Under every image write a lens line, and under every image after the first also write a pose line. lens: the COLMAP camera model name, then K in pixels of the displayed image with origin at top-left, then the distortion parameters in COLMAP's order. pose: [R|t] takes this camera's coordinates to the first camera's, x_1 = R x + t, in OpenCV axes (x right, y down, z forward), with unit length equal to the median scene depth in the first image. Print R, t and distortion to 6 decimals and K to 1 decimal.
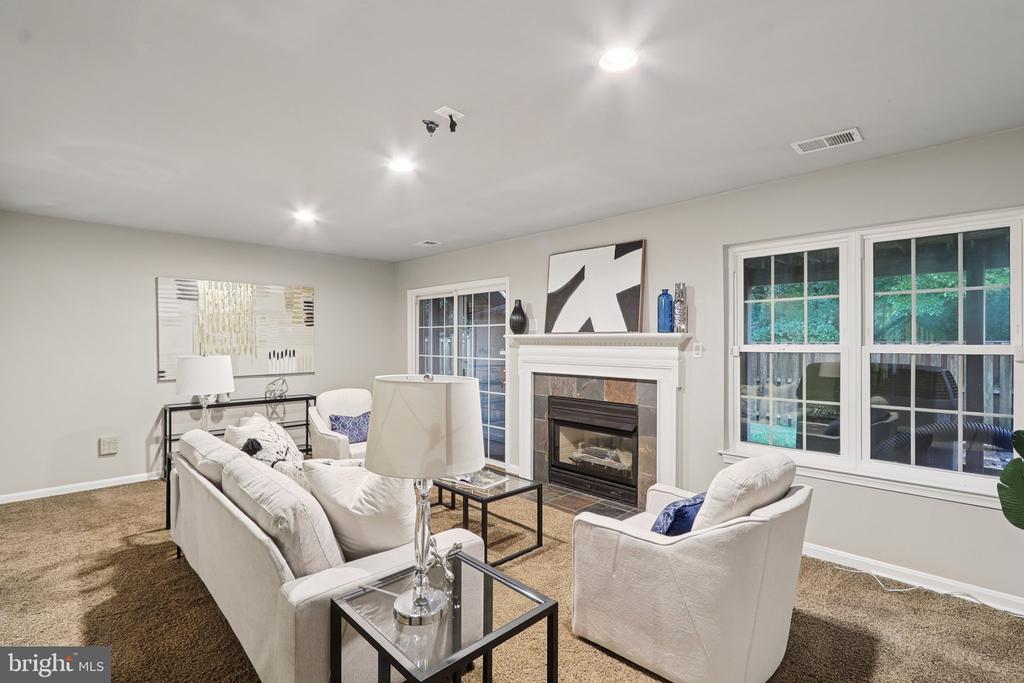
lens RADIAL K [[476.2, 0, 515.4], [0, 476.2, 343.1], [0, 0, 1]] dist [-0.004145, 0.000247]
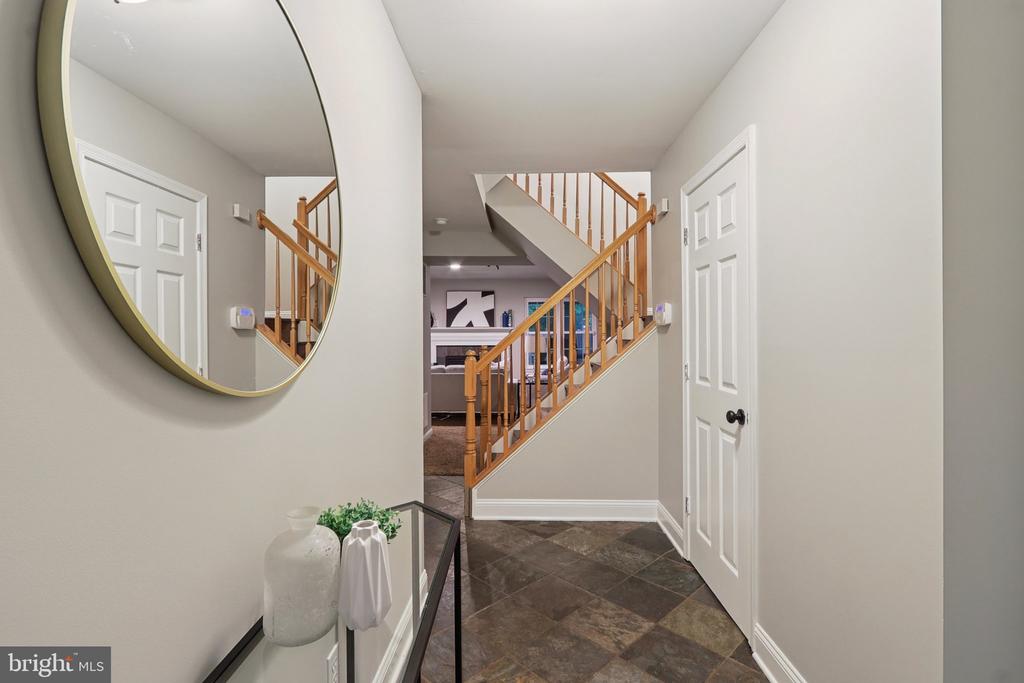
lens RADIAL K [[476.2, 0, 512.5], [0, 476.2, 337.3], [0, 0, 1]] dist [-0.004145, 0.000247]
pose [[0.718552, -0.014143, 0.695329, -1.282277], [0.011315, 0.999899, 0.008645, 0.010254], [-0.695381, 0.001655, 0.718640, -0.808706]]
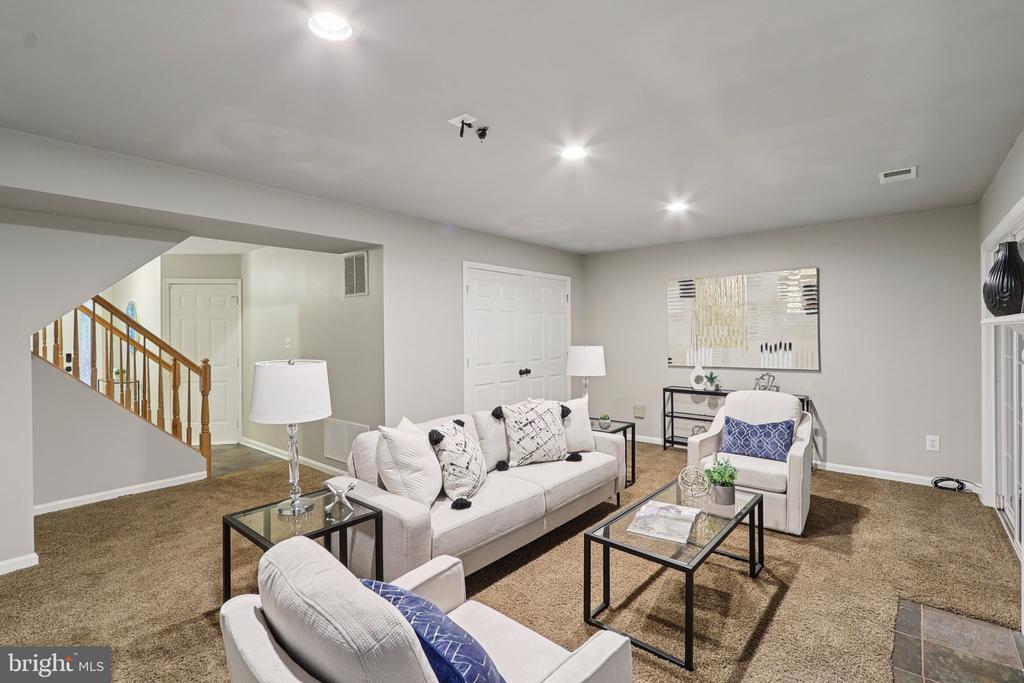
lens RADIAL K [[476.2, 0, 500.9], [0, 476.2, 336.0], [0, 0, 1]] dist [-0.004145, 0.000247]
pose [[0.067579, 0.003682, -0.997707, 0.465874], [0.004349, 0.999983, 0.003985, -0.004460], [0.997704, -0.004609, 0.067561, 0.517935]]
